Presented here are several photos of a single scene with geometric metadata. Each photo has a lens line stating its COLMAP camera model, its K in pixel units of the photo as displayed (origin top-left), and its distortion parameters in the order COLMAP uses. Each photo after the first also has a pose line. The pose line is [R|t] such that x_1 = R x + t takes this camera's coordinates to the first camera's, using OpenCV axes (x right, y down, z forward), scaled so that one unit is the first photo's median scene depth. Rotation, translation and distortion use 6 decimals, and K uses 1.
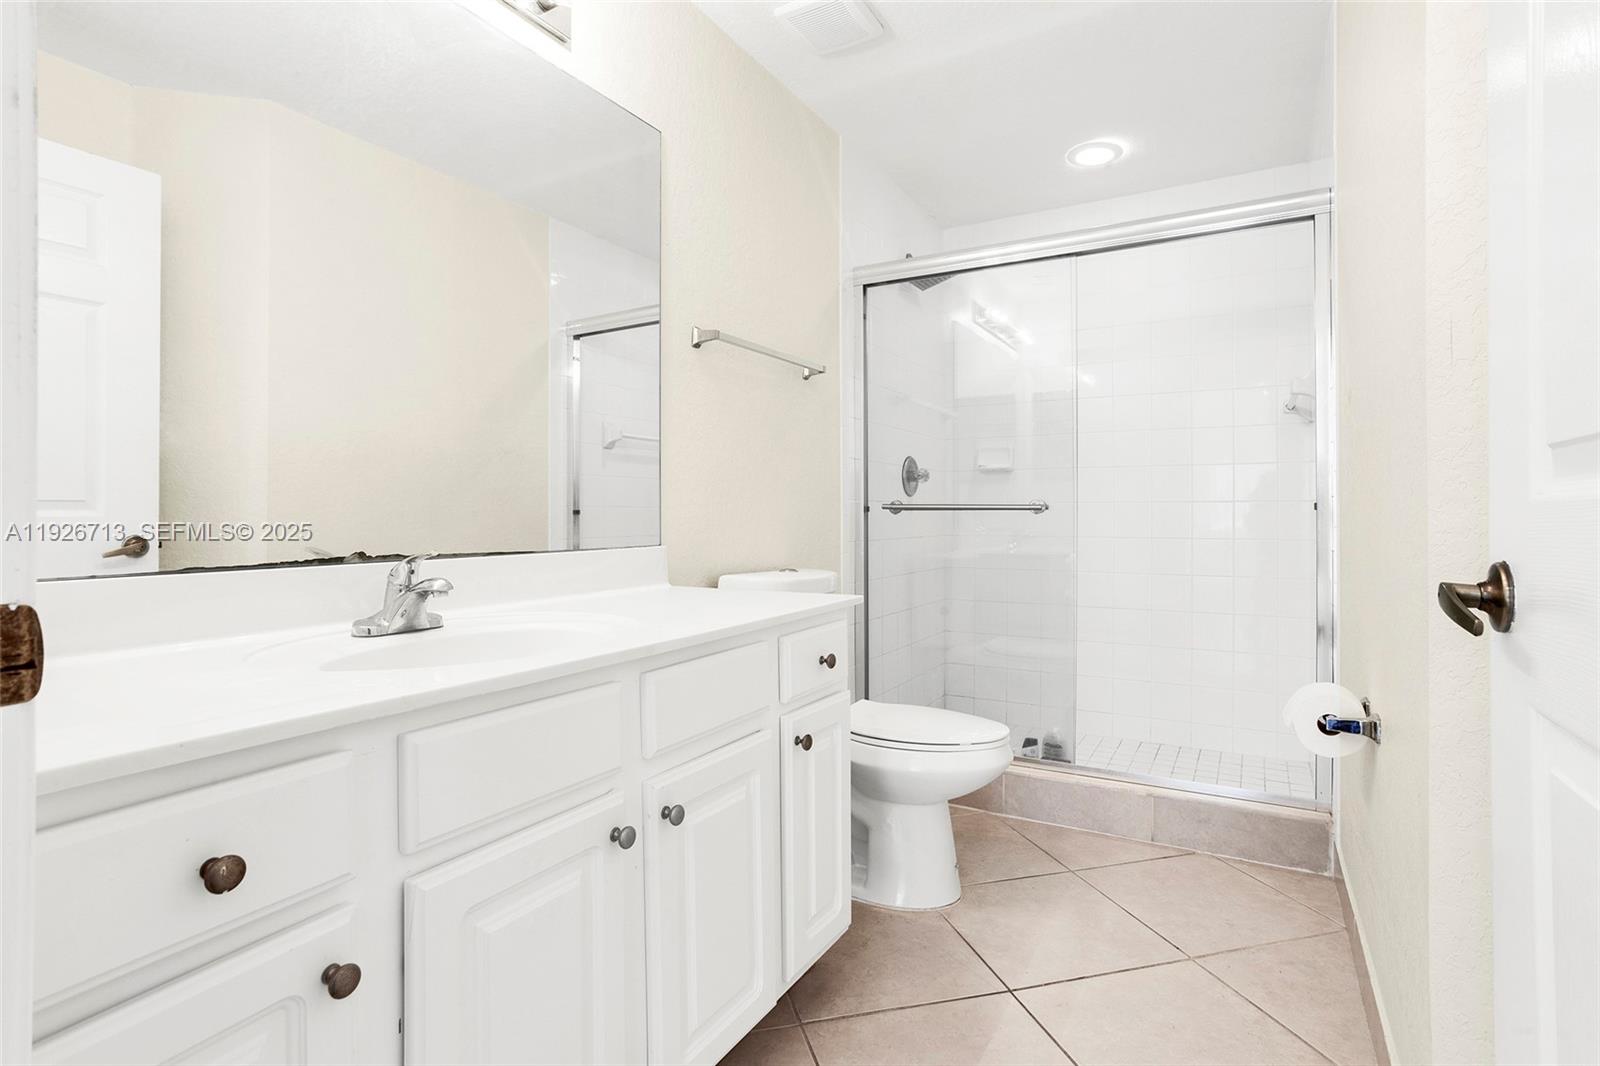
lens RADIAL K [[805.2, 0, 795.7], [0, 805.2, 522.4], [0, 0, 1]] dist [-0.029526, 0.016047]
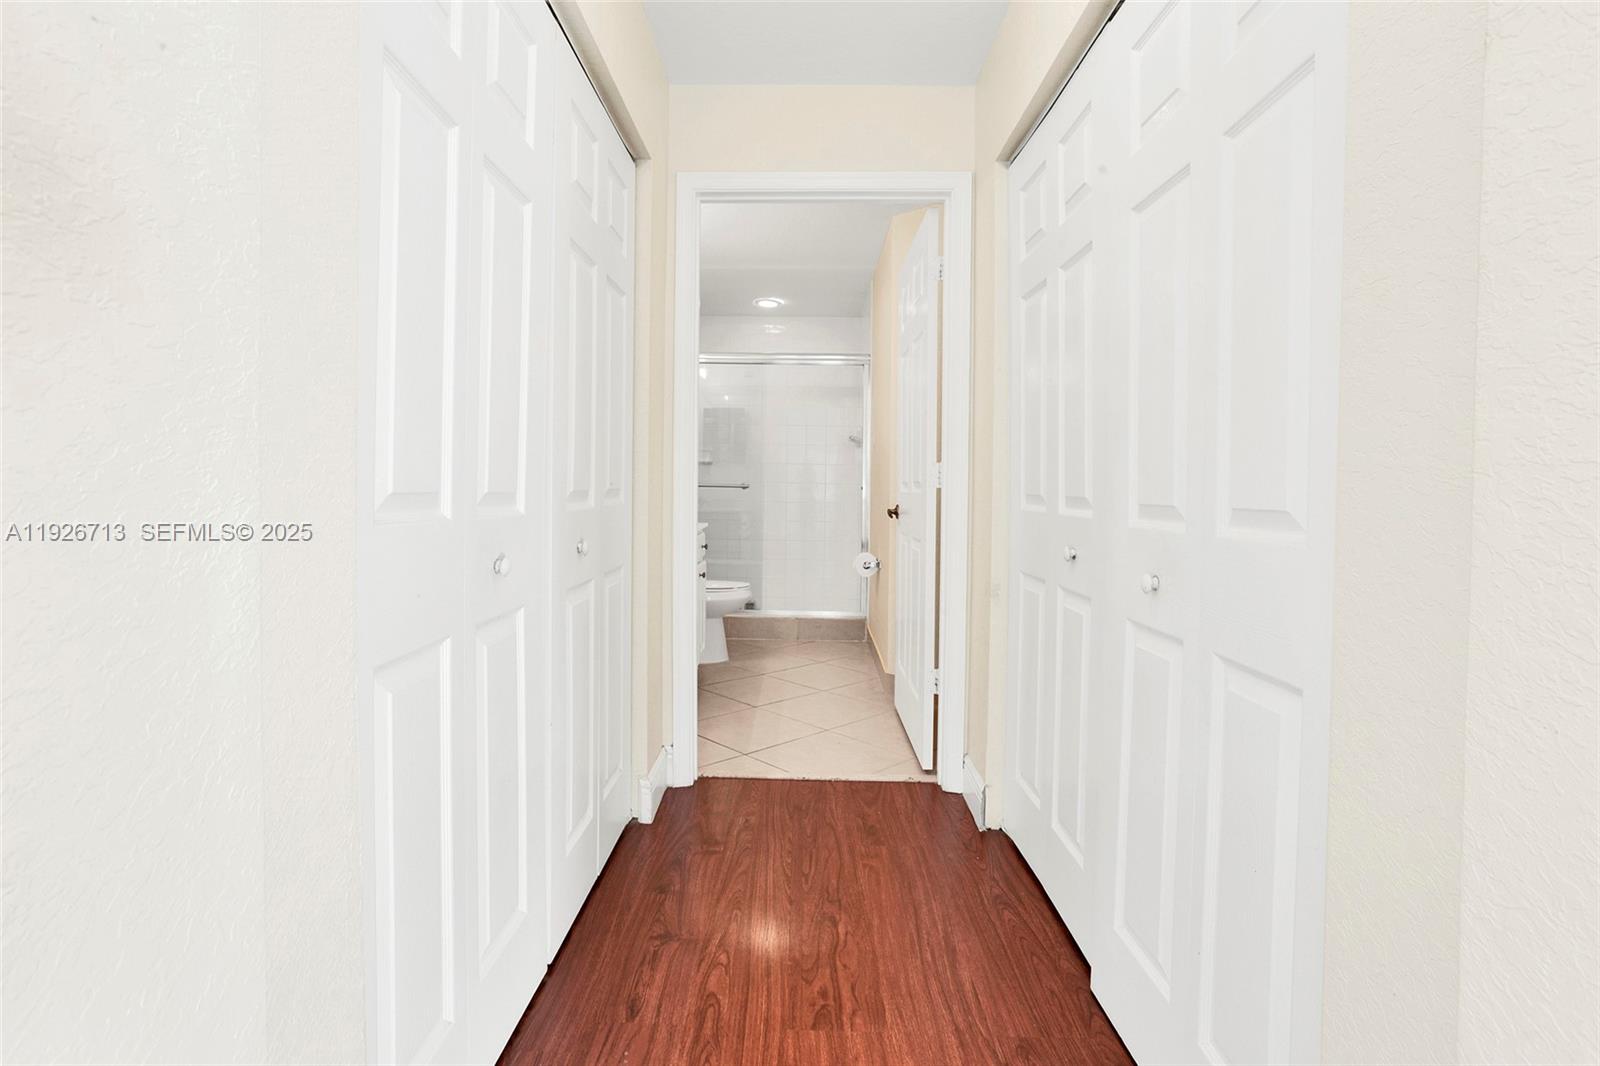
lens RADIAL K [[805.2, 0, 799.6], [0, 805.2, 530.0], [0, 0, 1]] dist [-0.029526, 0.016047]
pose [[0.872491, -0.012945, 0.488460, -0.620590], [-0.011326, 0.998845, 0.046702, -0.006325], [-0.488500, -0.046279, 0.871336, -0.910833]]
